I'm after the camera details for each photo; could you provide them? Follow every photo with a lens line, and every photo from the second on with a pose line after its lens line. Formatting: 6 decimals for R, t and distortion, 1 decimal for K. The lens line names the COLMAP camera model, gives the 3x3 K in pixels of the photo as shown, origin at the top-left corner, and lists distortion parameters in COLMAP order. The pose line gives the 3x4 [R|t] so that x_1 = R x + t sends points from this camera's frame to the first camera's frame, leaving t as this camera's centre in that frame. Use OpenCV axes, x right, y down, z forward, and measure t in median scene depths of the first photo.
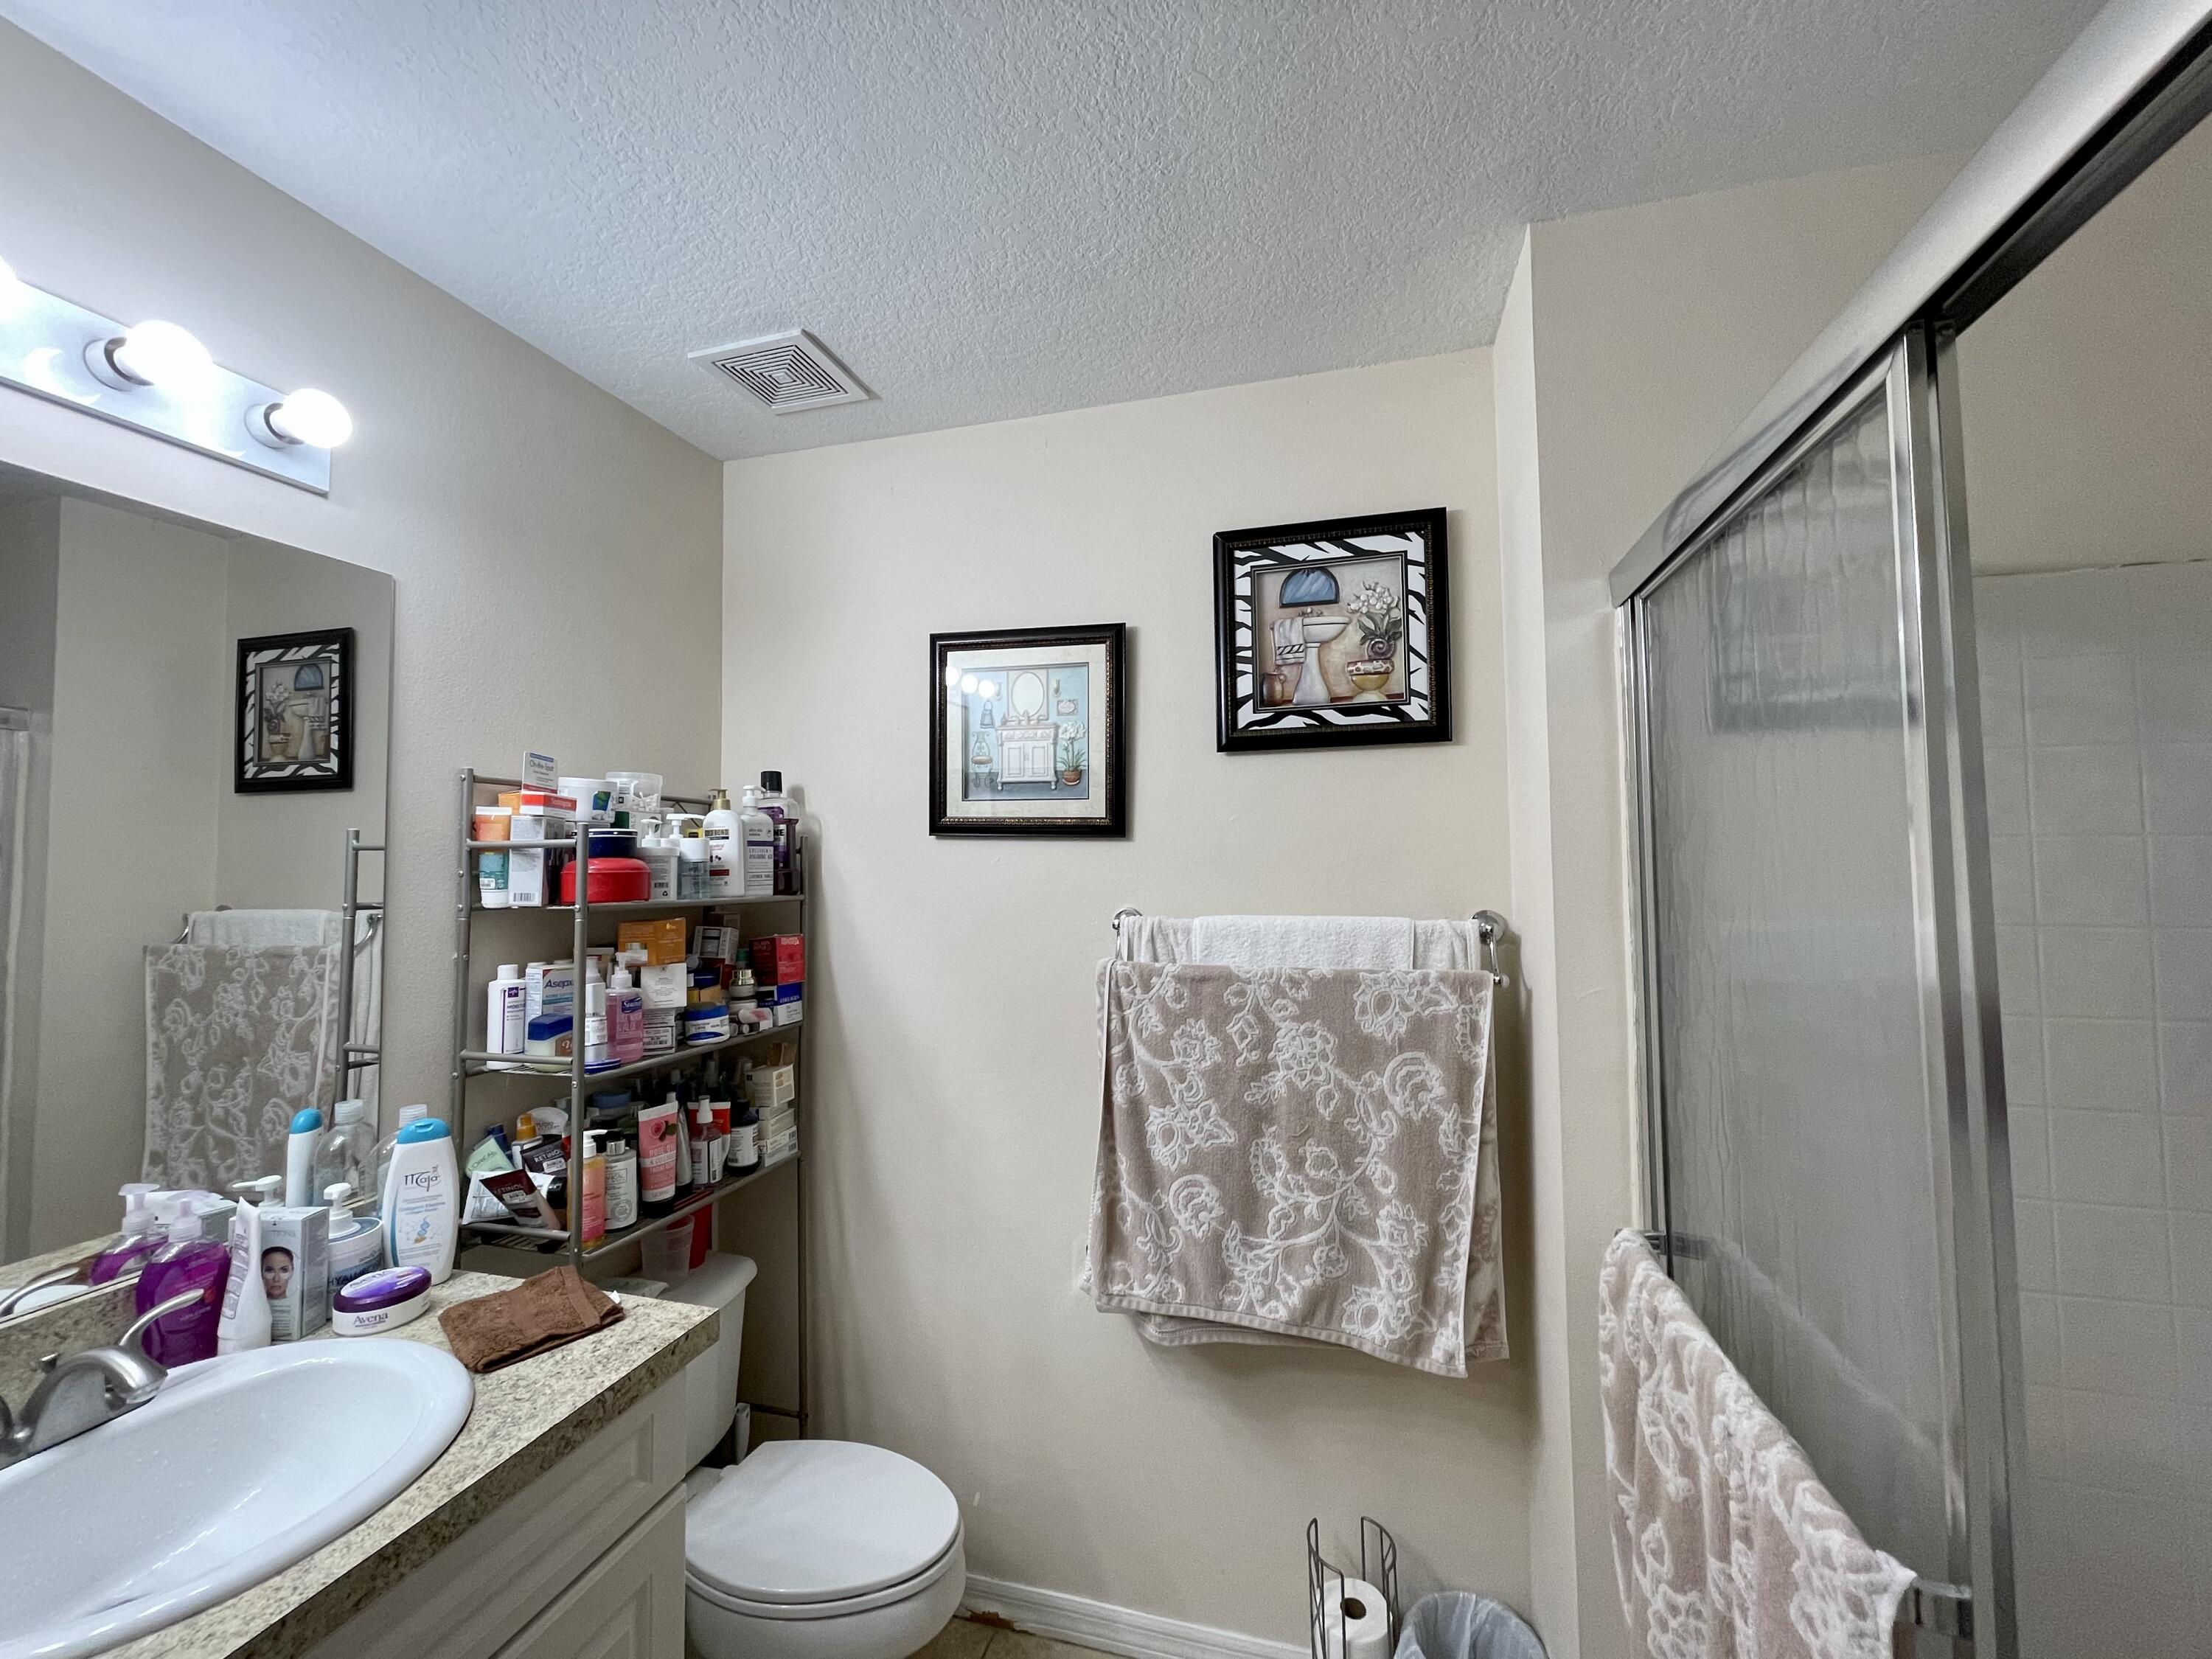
lens RADIAL K [[886.3, 0, 1110.6], [0, 886.3, 816.1], [0, 0, 1]] dist [-0.002217, -0.000005]
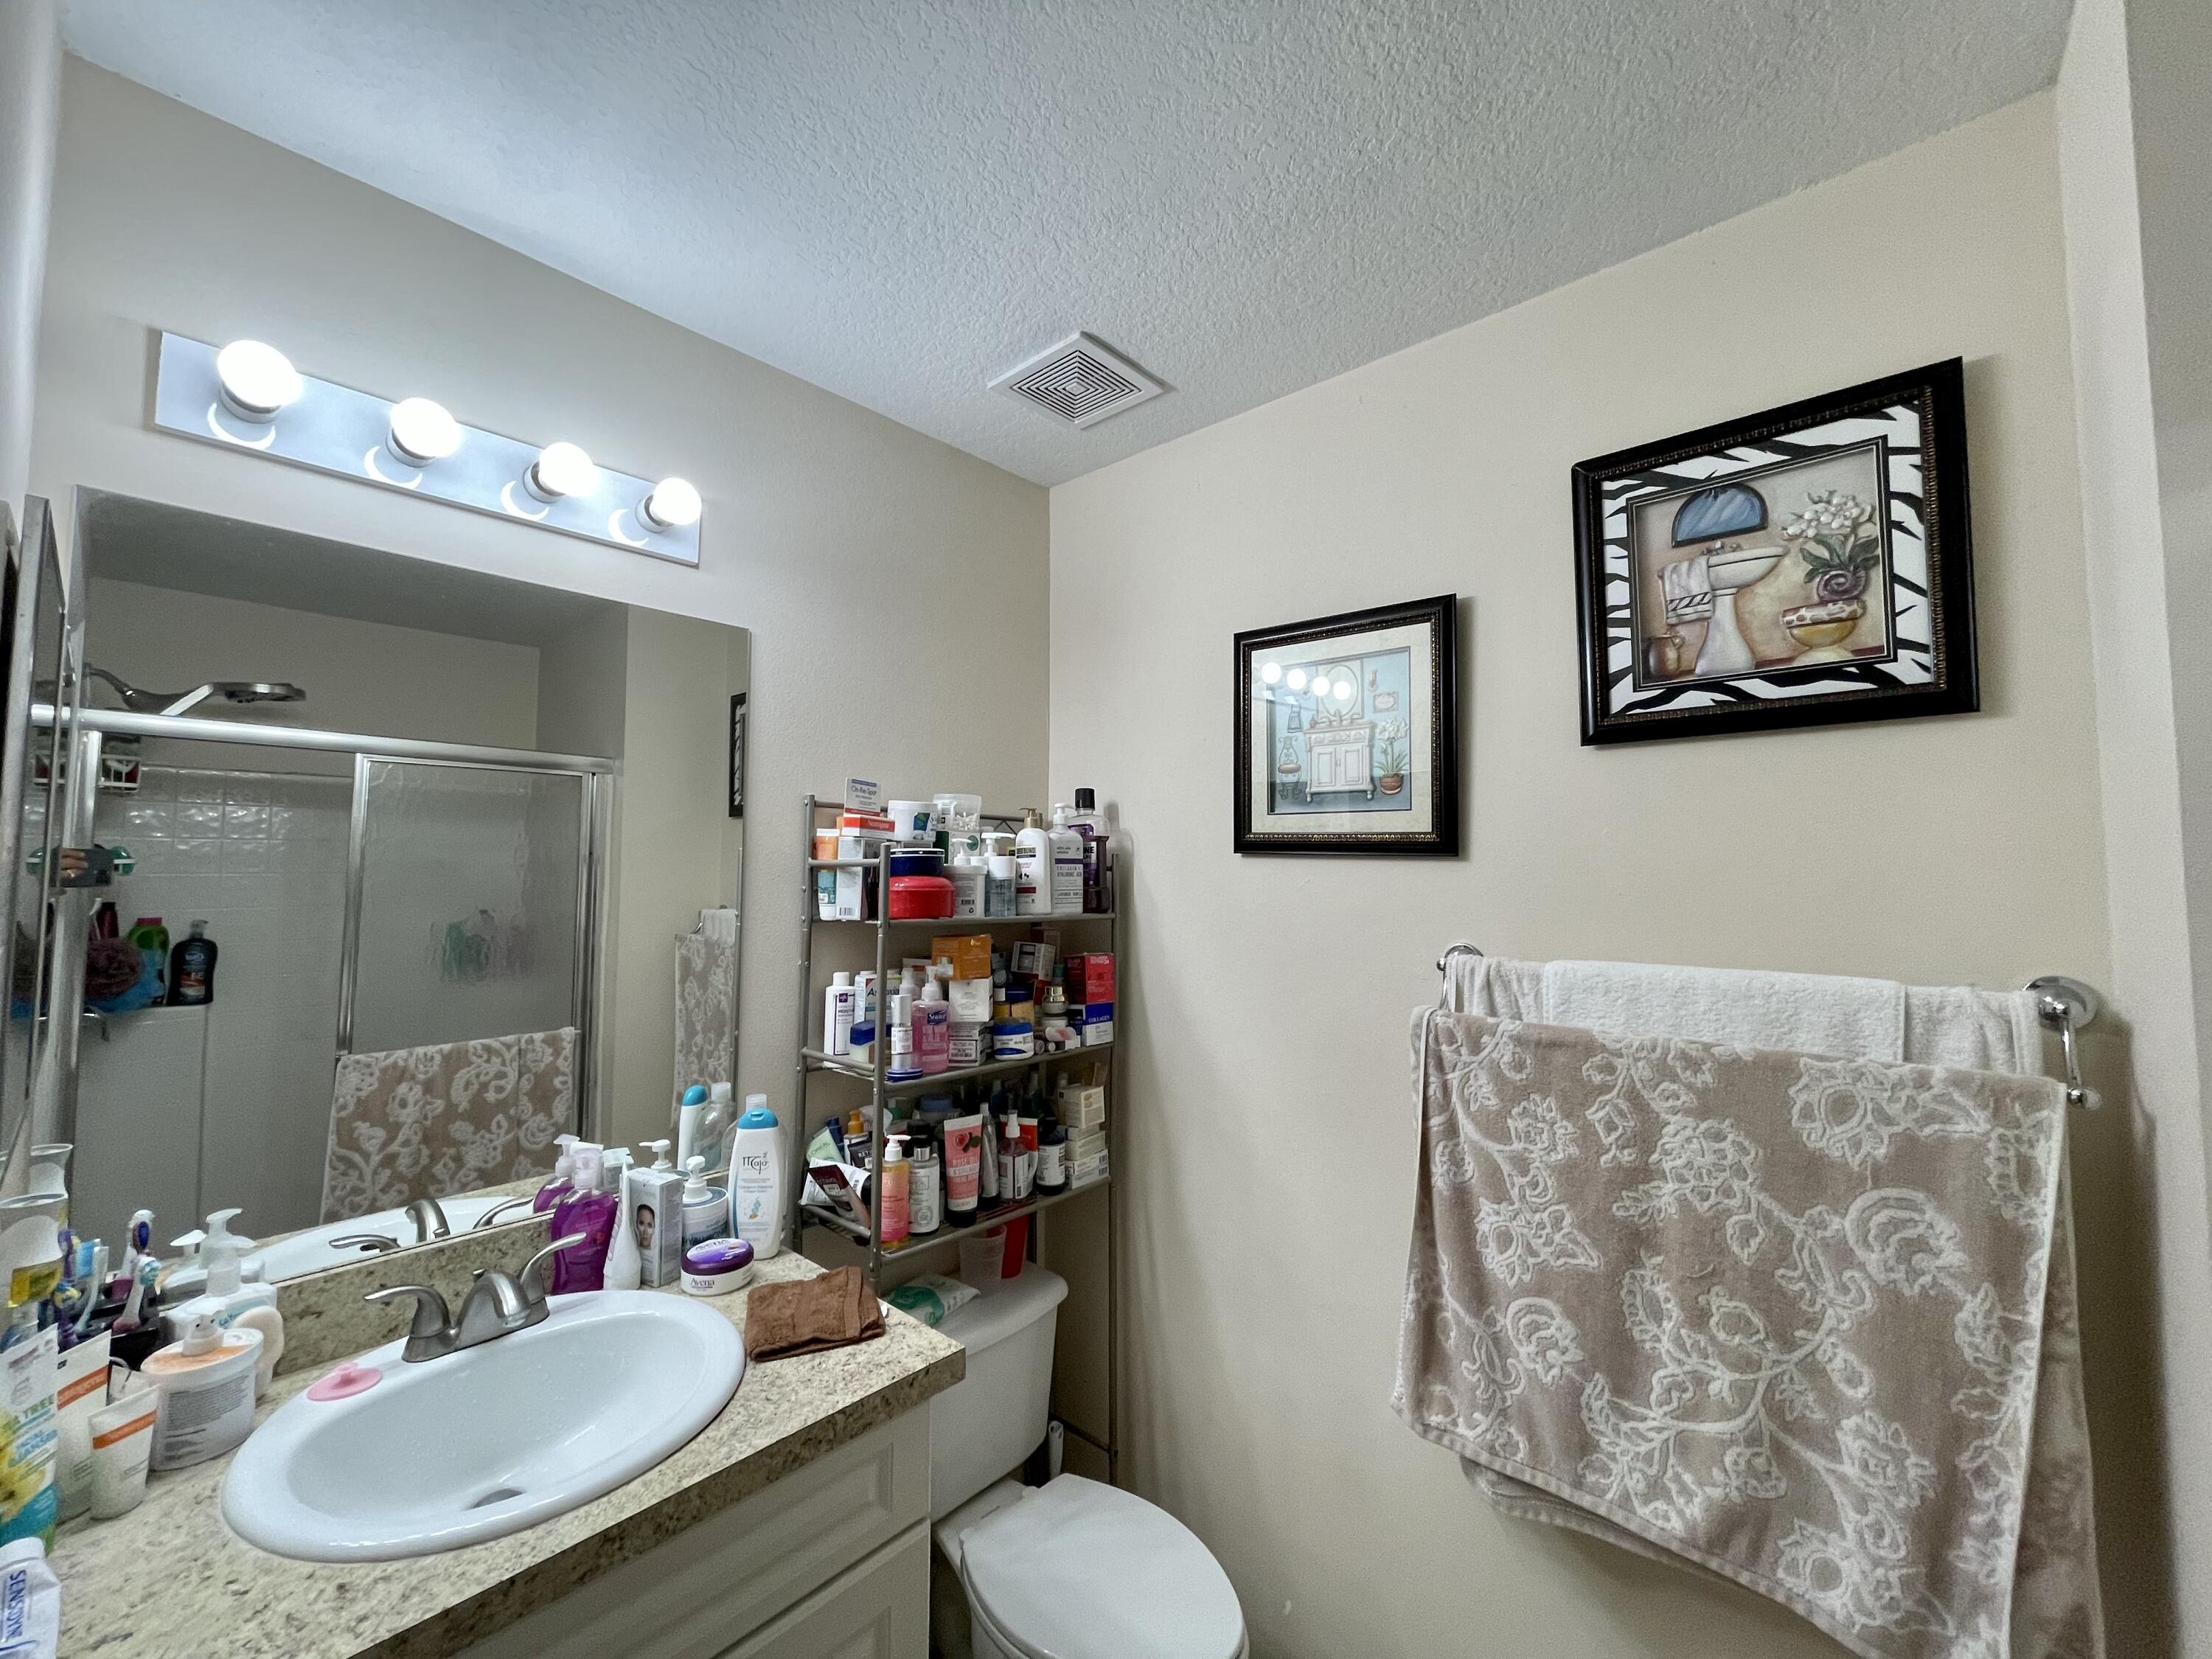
lens RADIAL K [[892.4, 0, 1106.2], [0, 892.4, 817.9], [0, 0, 1]] dist [-0.016519, 0.010250]
pose [[0.898205, -0.015206, -0.439314, 0.099647], [0.011937, 0.999877, -0.010202, -0.008252], [0.439415, 0.003919, 0.898276, 0.142186]]
